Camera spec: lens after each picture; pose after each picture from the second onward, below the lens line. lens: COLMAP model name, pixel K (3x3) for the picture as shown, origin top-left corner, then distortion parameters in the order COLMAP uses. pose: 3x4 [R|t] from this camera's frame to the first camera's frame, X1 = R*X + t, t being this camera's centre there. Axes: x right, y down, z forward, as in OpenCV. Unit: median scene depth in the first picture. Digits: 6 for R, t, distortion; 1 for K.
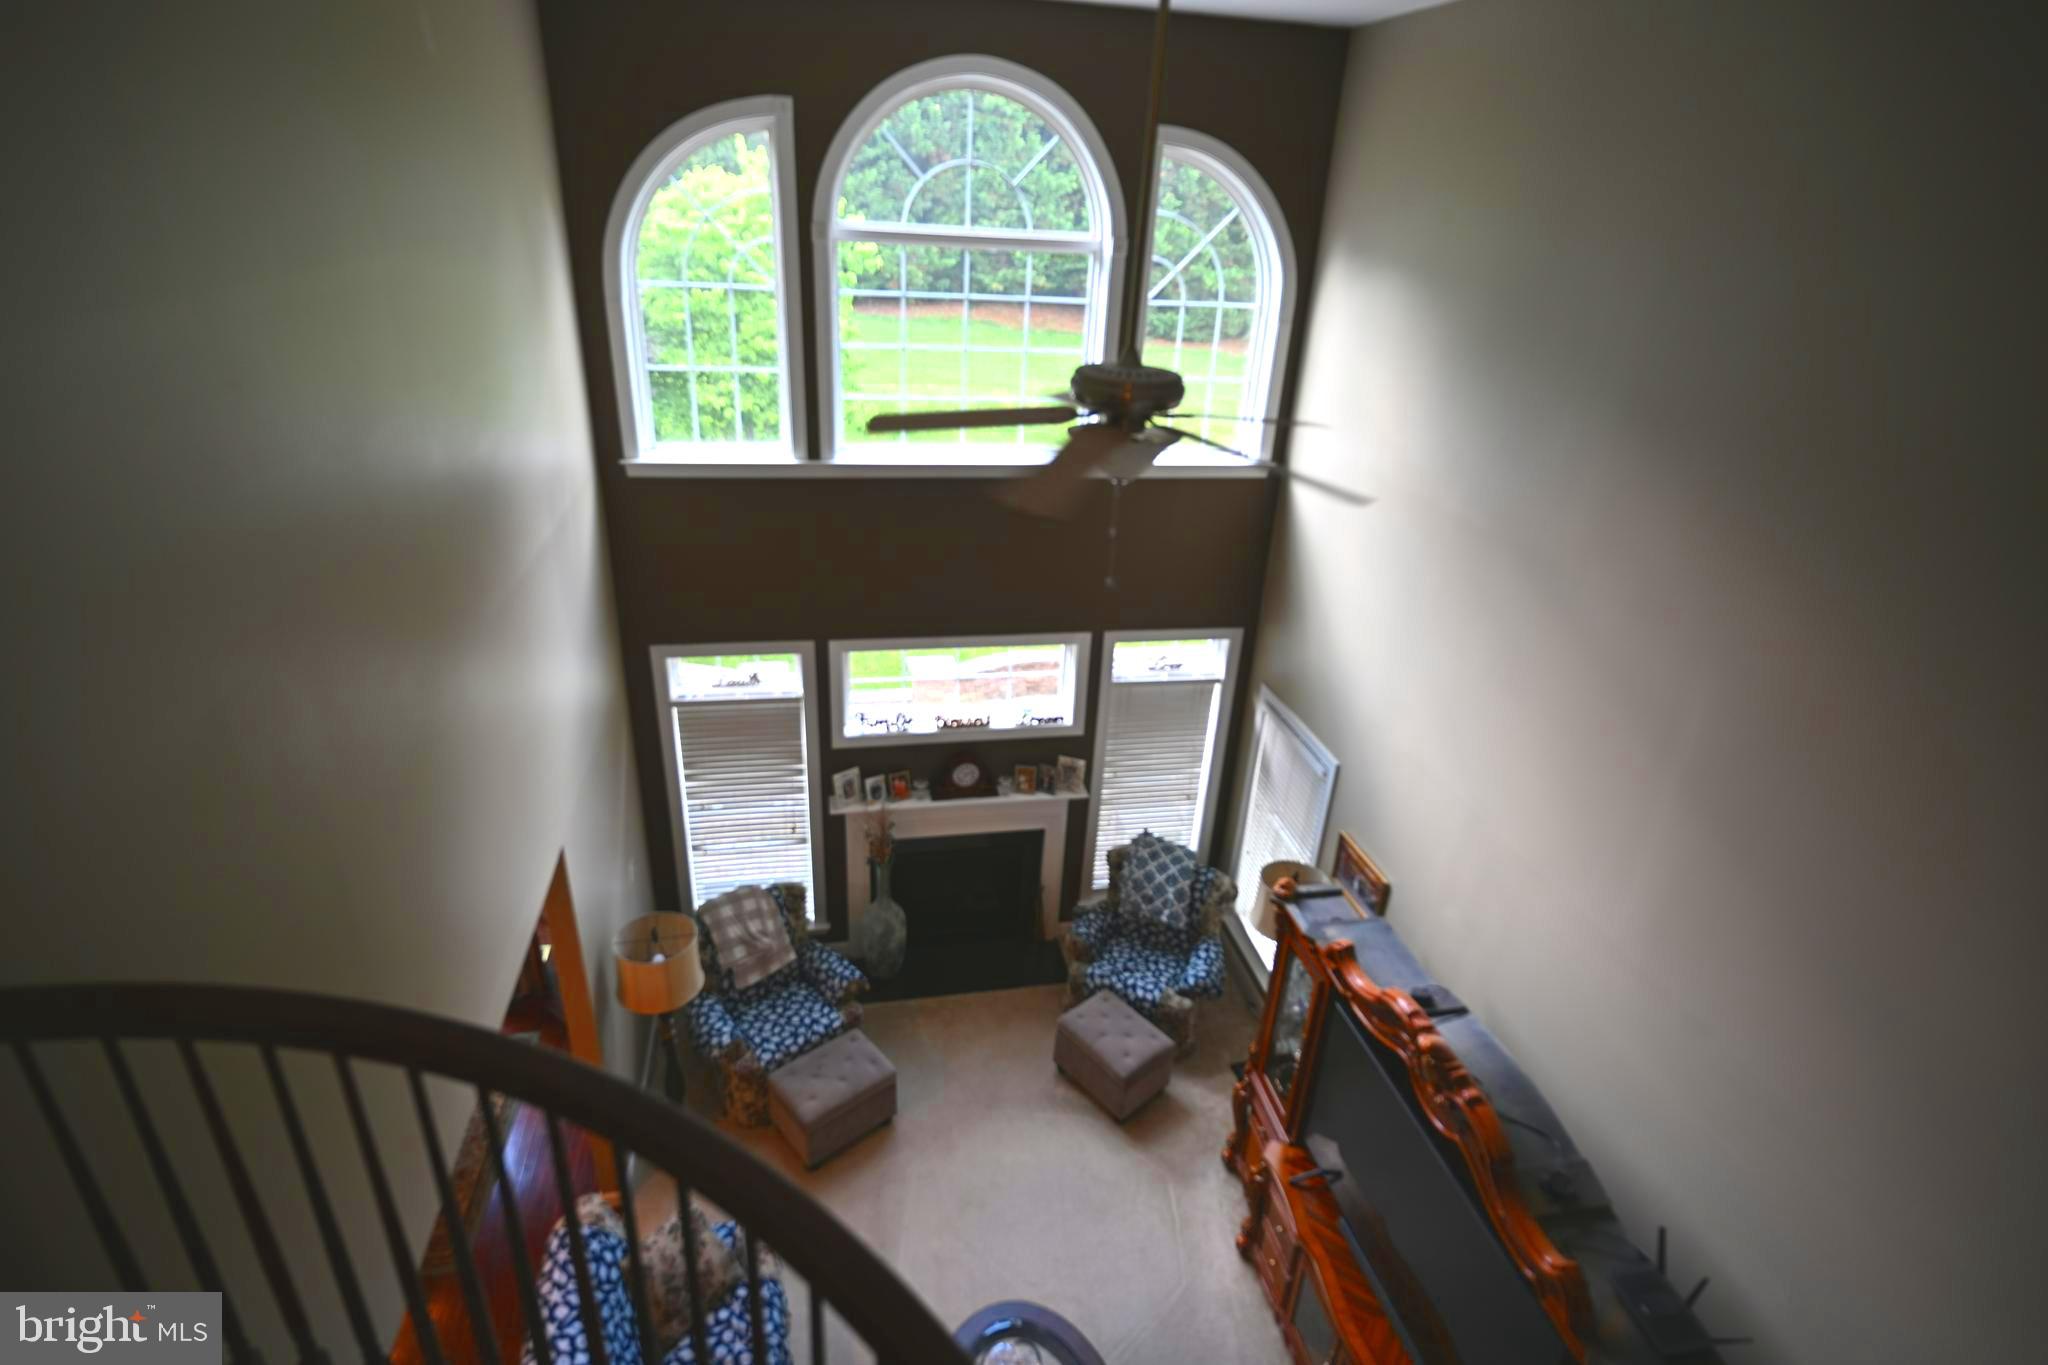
lens RADIAL K [[1023.8, 0, 1036.8], [0, 1023.8, 675.2], [0, 0, 1]] dist [-0.000690, 0.001376]
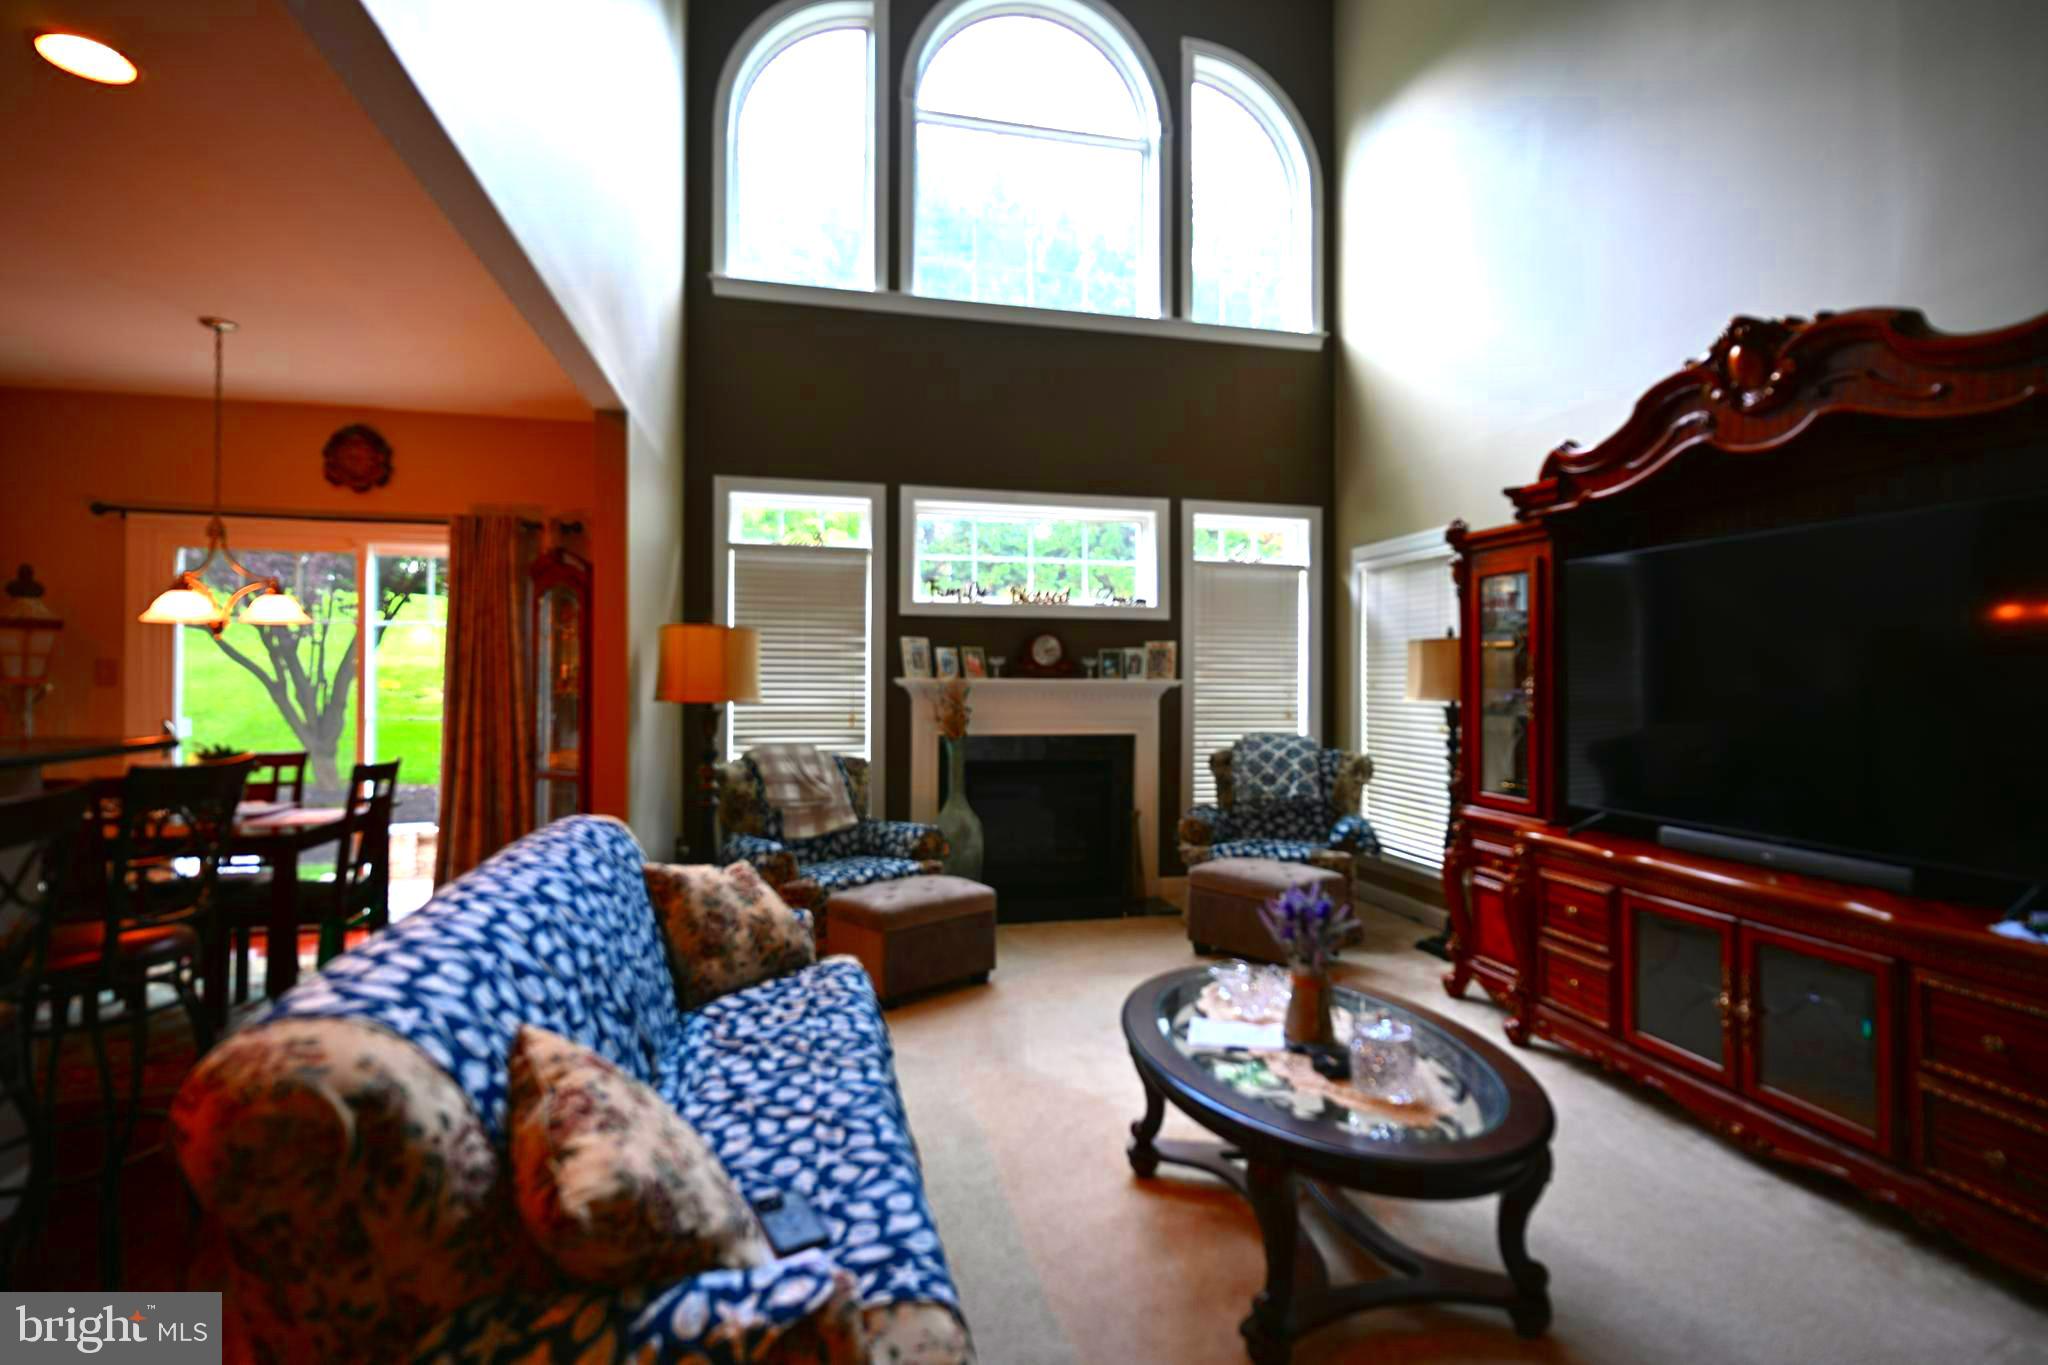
lens RADIAL K [[970.3, 0, 1029.1], [0, 970.3, 667.9], [0, 0, 1]] dist [0.000880, 0.000756]
pose [[0.998494, -0.048813, 0.025025, -0.107117], [0.054833, 0.900708, -0.430951, 0.480397], [-0.001504, 0.431674, 0.902028, 0.241929]]
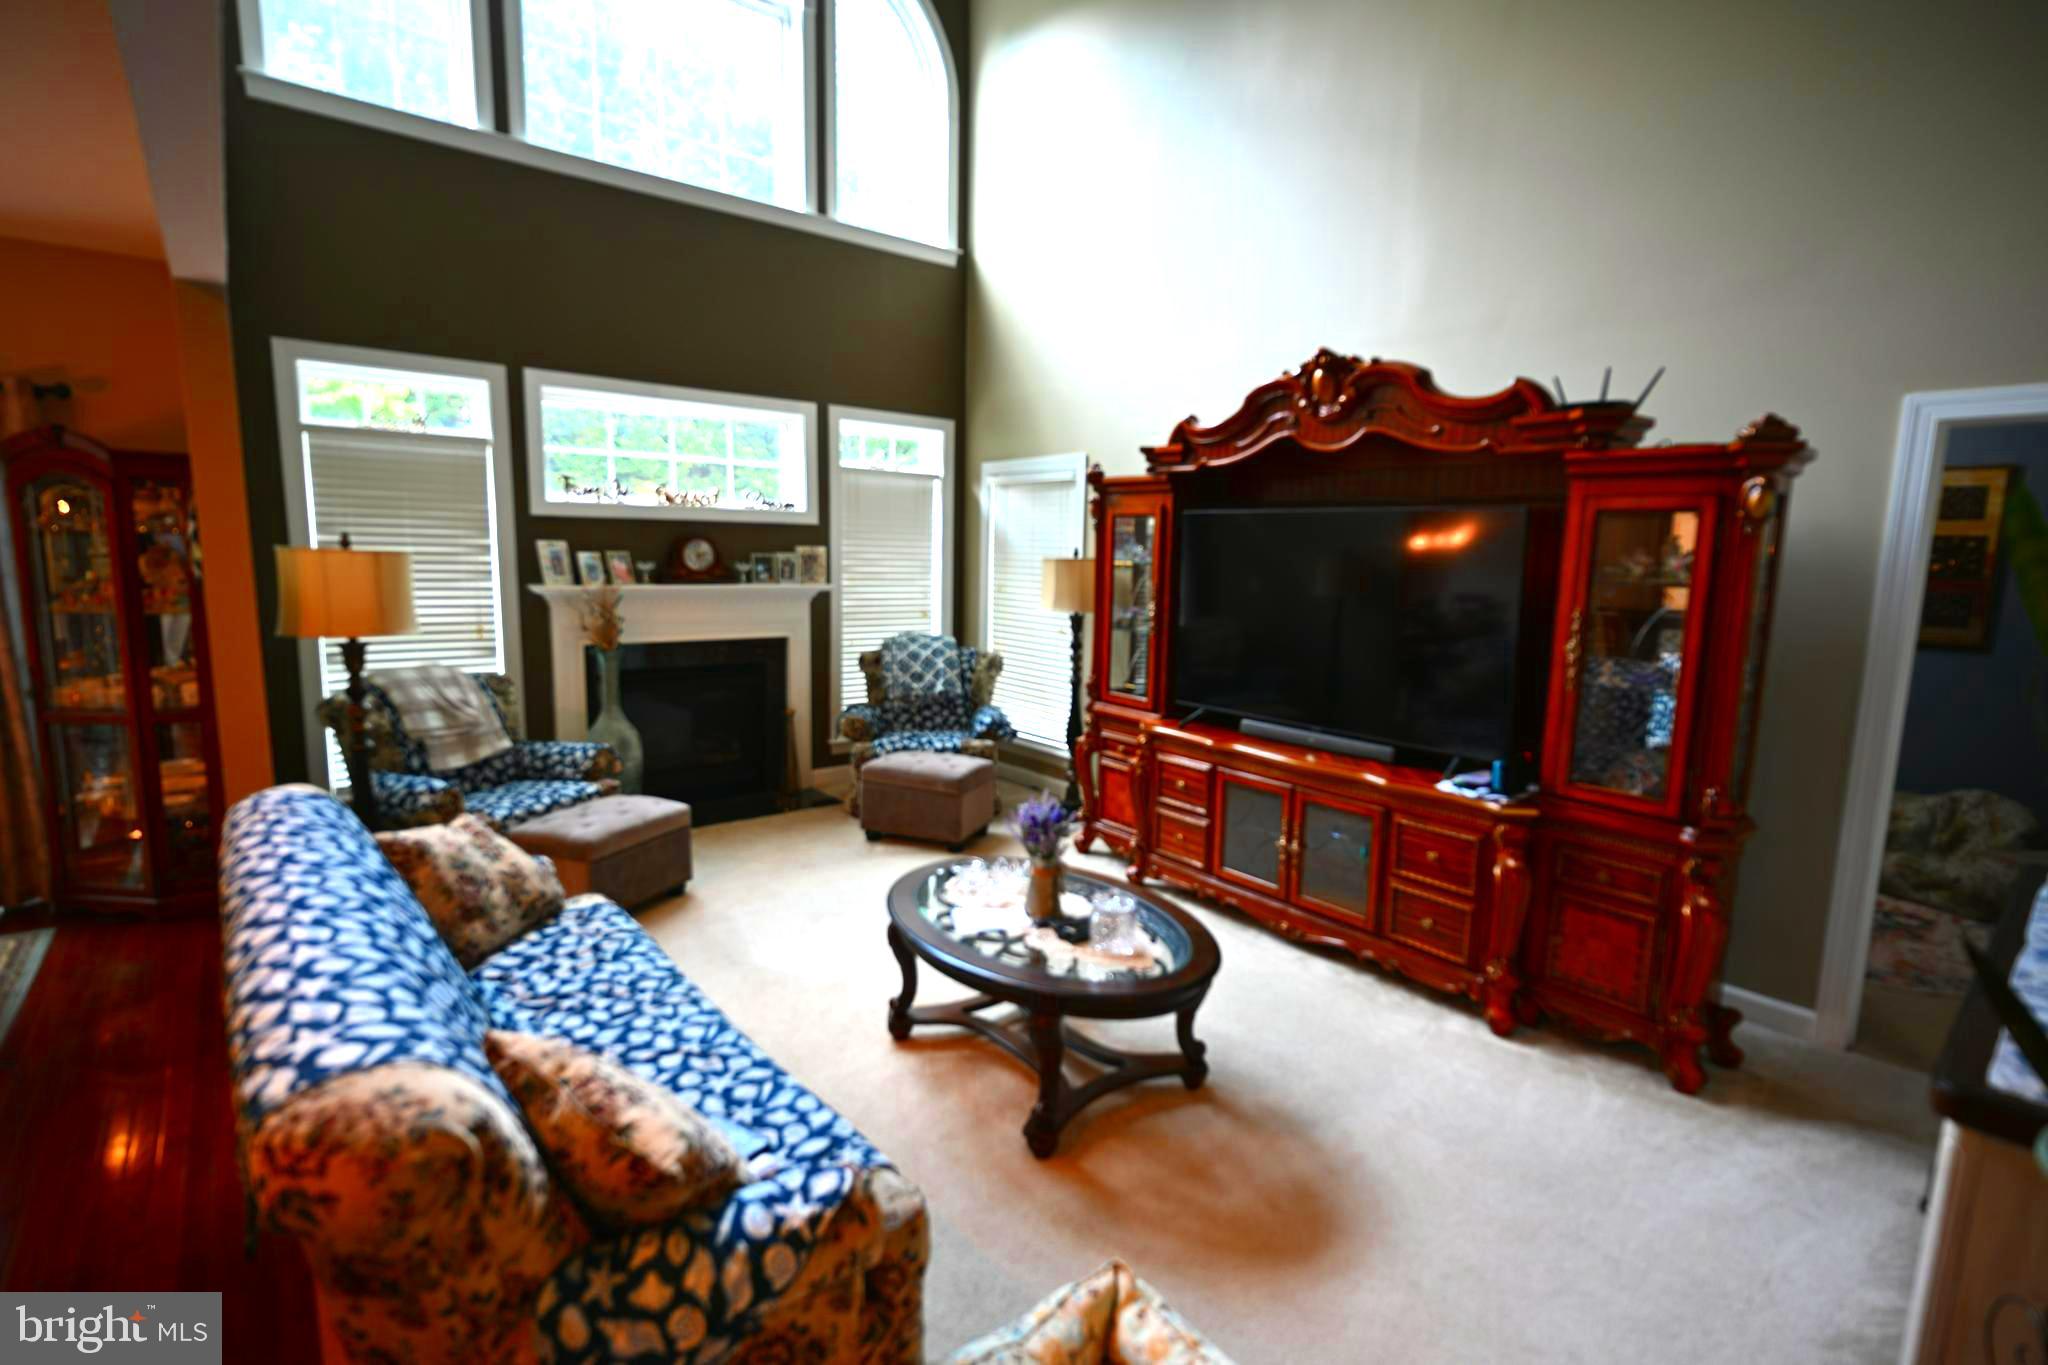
lens RADIAL K [[970.3, 0, 1031.2], [0, 970.3, 679.3], [0, 0, 1]] dist [0.000880, 0.000756]
pose [[0.889085, -0.095357, 0.447699, -0.200022], [0.215613, 0.950004, -0.225840, 0.452732], [-0.403780, 0.297320, 0.865195, 0.195087]]
